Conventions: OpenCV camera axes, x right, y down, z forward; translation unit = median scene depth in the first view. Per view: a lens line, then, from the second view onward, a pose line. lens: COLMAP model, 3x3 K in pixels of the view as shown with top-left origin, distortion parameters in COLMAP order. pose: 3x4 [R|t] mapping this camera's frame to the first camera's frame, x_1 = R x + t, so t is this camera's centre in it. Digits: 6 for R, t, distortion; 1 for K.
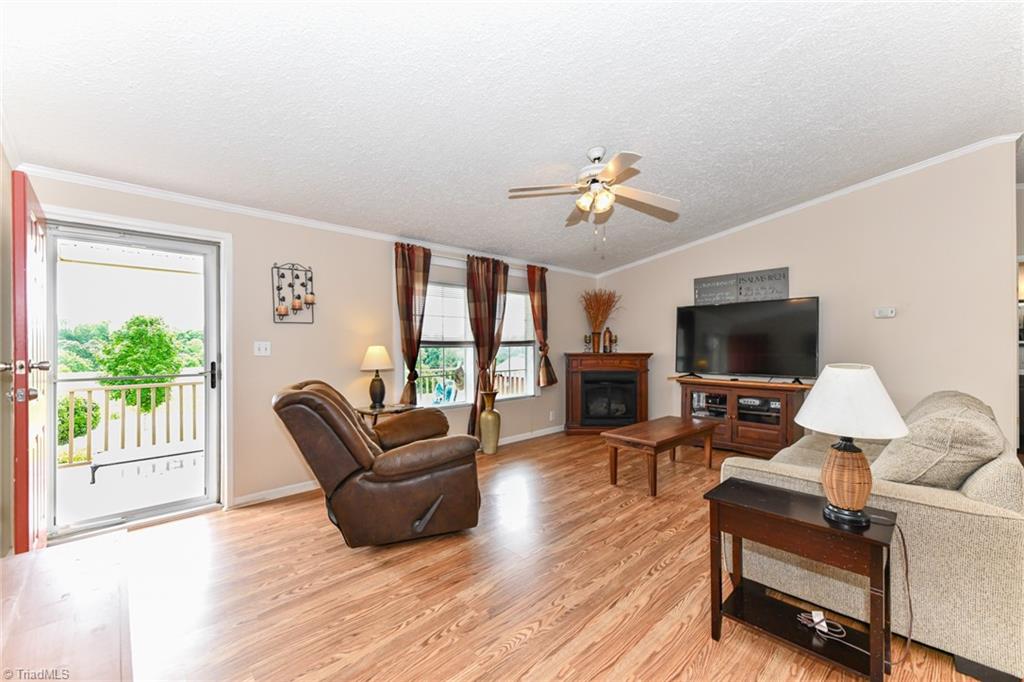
lens RADIAL K [[406.4, 0, 507.8], [0, 406.4, 347.7], [0, 0, 1]] dist [0.018130, -0.004192]
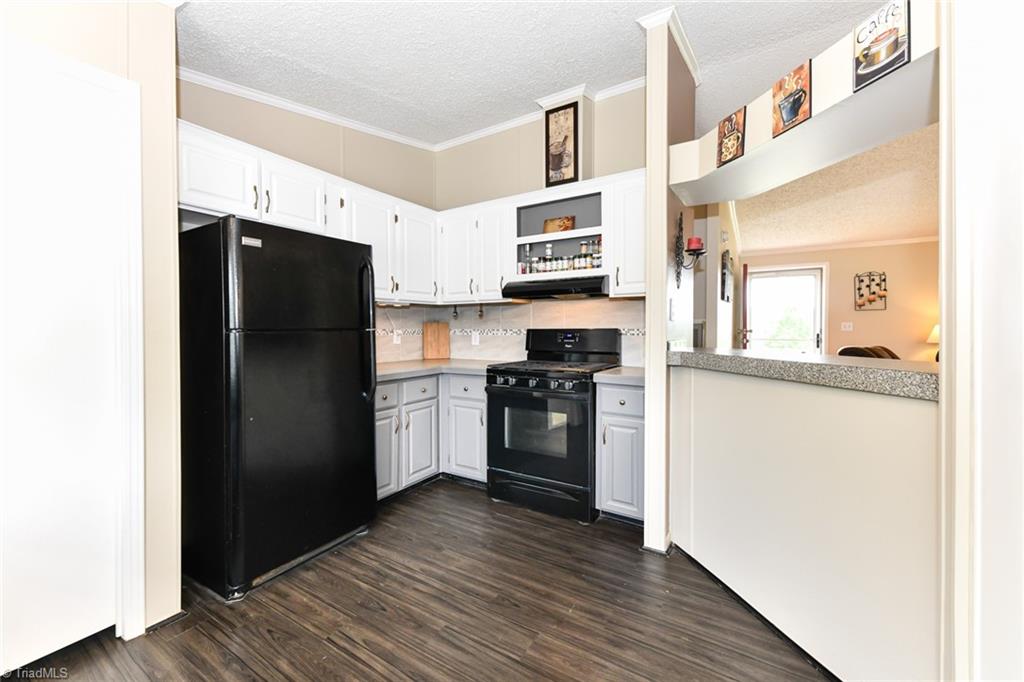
lens RADIAL K [[406.4, 0, 511.5], [0, 406.4, 330.6], [0, 0, 1]] dist [0.018130, -0.004192]
pose [[0.250349, 0.010546, -0.968098, 0.492396], [-0.010265, 0.999913, 0.008238, 0.014607], [0.968101, 0.007875, 0.250435, -0.540546]]
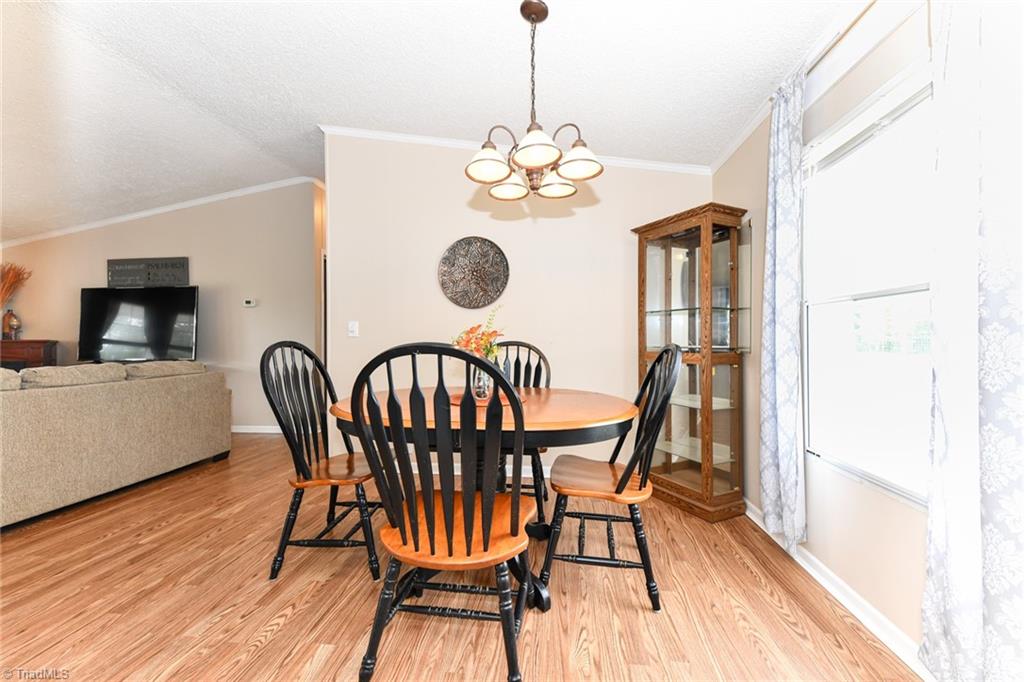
lens RADIAL K [[406.4, 0, 510.8], [0, 406.4, 338.5], [0, 0, 1]] dist [0.018130, -0.004192]
pose [[0.758672, 0.003539, 0.651464, 0.625413], [0.010530, 0.999788, -0.017694, 0.043147], [-0.651388, 0.020284, 0.758473, -0.356724]]
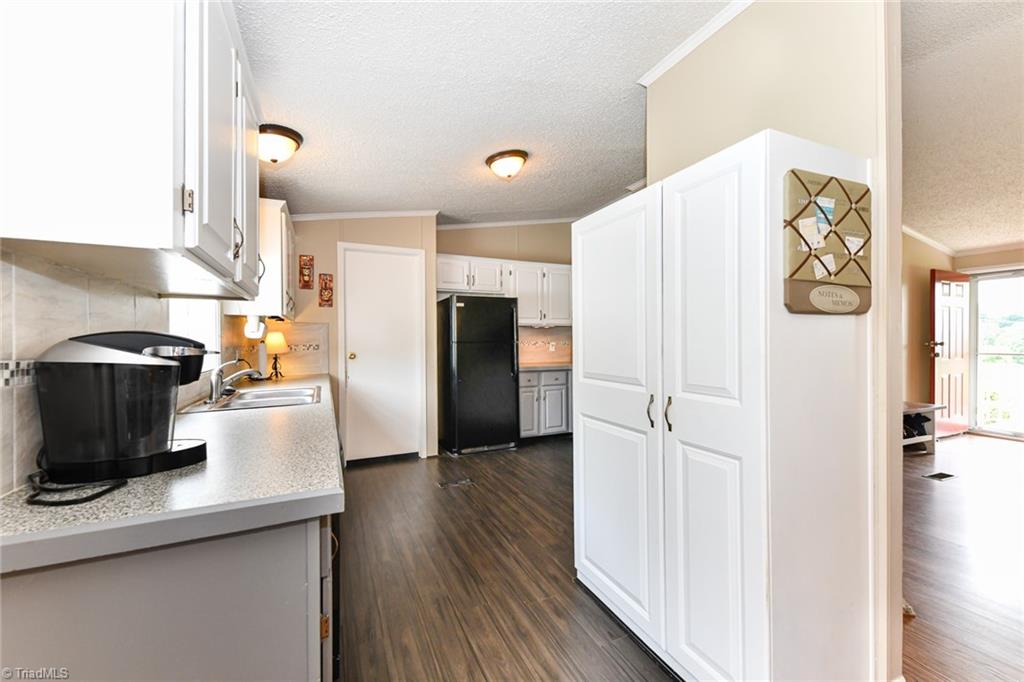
lens RADIAL K [[406.4, 0, 512.1], [0, 406.4, 343.0], [0, 0, 1]] dist [0.018130, -0.004192]
pose [[-0.324662, 0.011918, -0.945755, 0.880741], [-0.005498, 0.999880, 0.014488, 0.007135], [0.945814, 0.009904, -0.324557, -0.273450]]
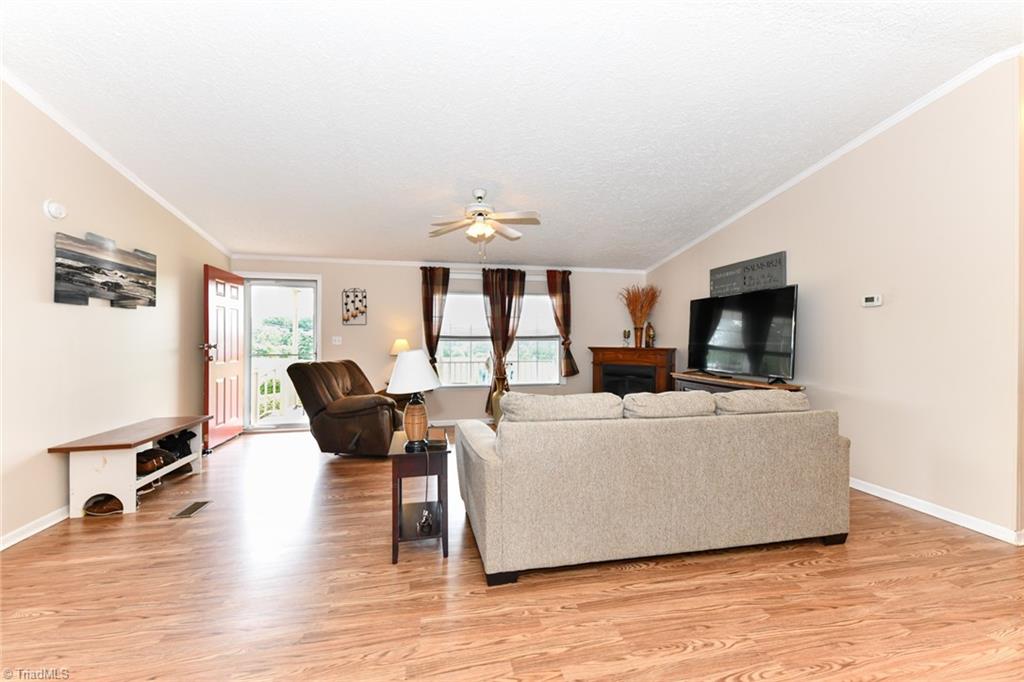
lens RADIAL K [[406.4, 0, 510.8], [0, 406.4, 343.6], [0, 0, 1]] dist [0.018130, -0.004192]
pose [[0.857621, 0.008728, -0.514209, 0.631536], [-0.008188, 0.999961, 0.003317, 0.002833], [0.514218, 0.001366, 0.857659, -0.050920]]
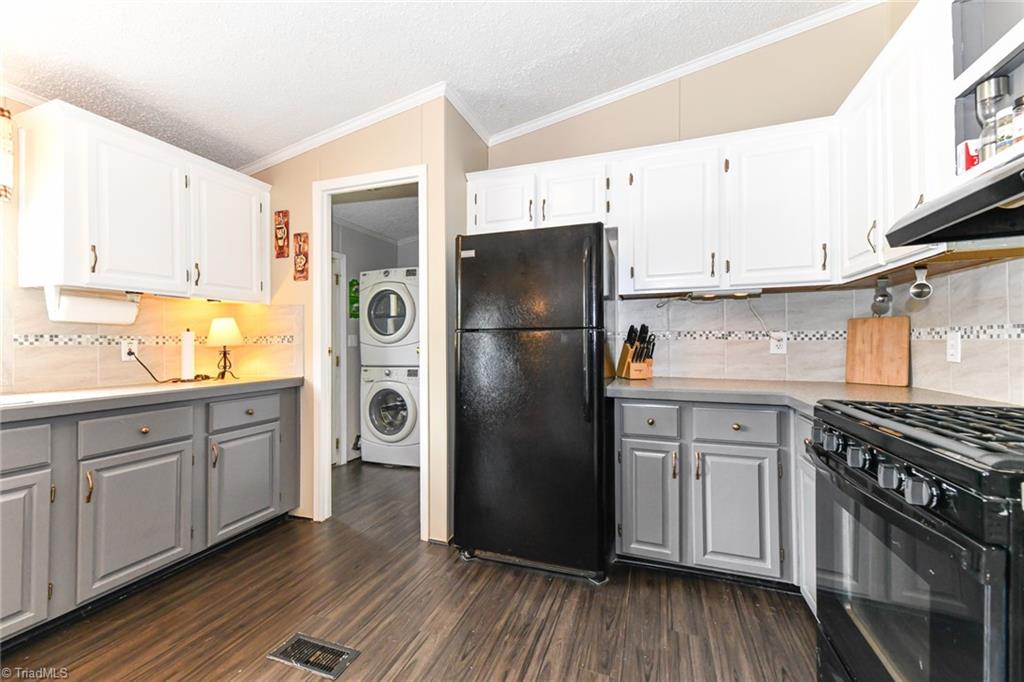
lens RADIAL K [[406.4, 0, 507.1], [0, 406.4, 340.1], [0, 0, 1]] dist [0.018130, -0.004192]
pose [[-0.890192, 0.004146, -0.455567, 0.210782], [0.001124, 0.999976, 0.006904, 0.028199], [0.455585, 0.005634, -0.890175, -0.257683]]
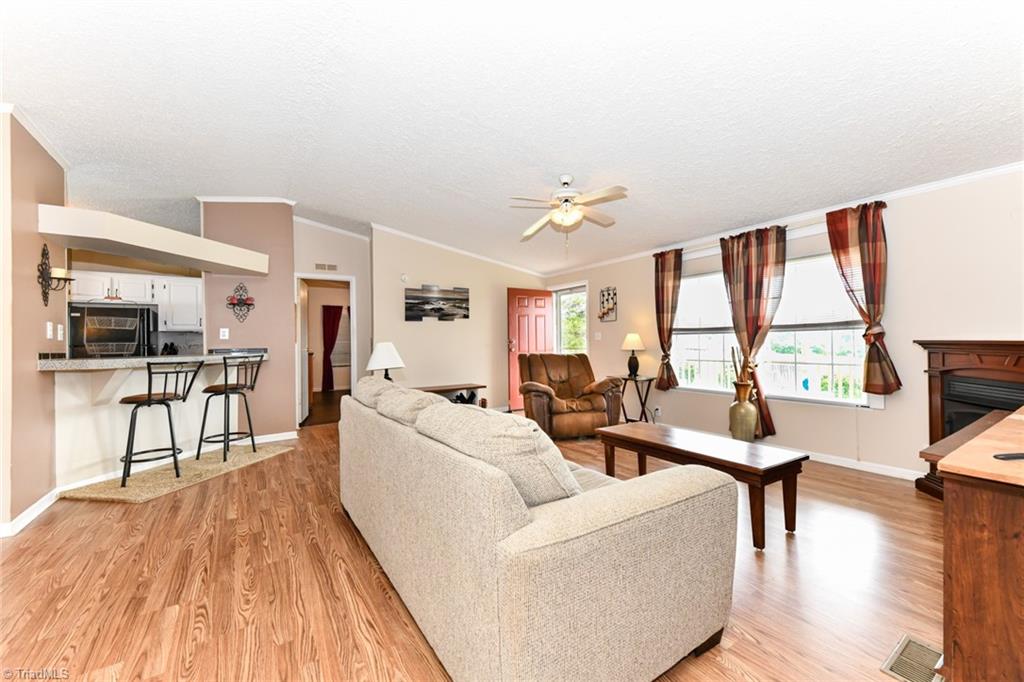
lens RADIAL K [[406.4, 0, 509.9], [0, 406.4, 339.3], [0, 0, 1]] dist [0.018130, -0.004192]
pose [[-0.165353, 0.002191, -0.986232, 0.947060], [0.007856, 0.999969, 0.000905, 0.008743], [0.986203, -0.007599, -0.165365, 0.655822]]
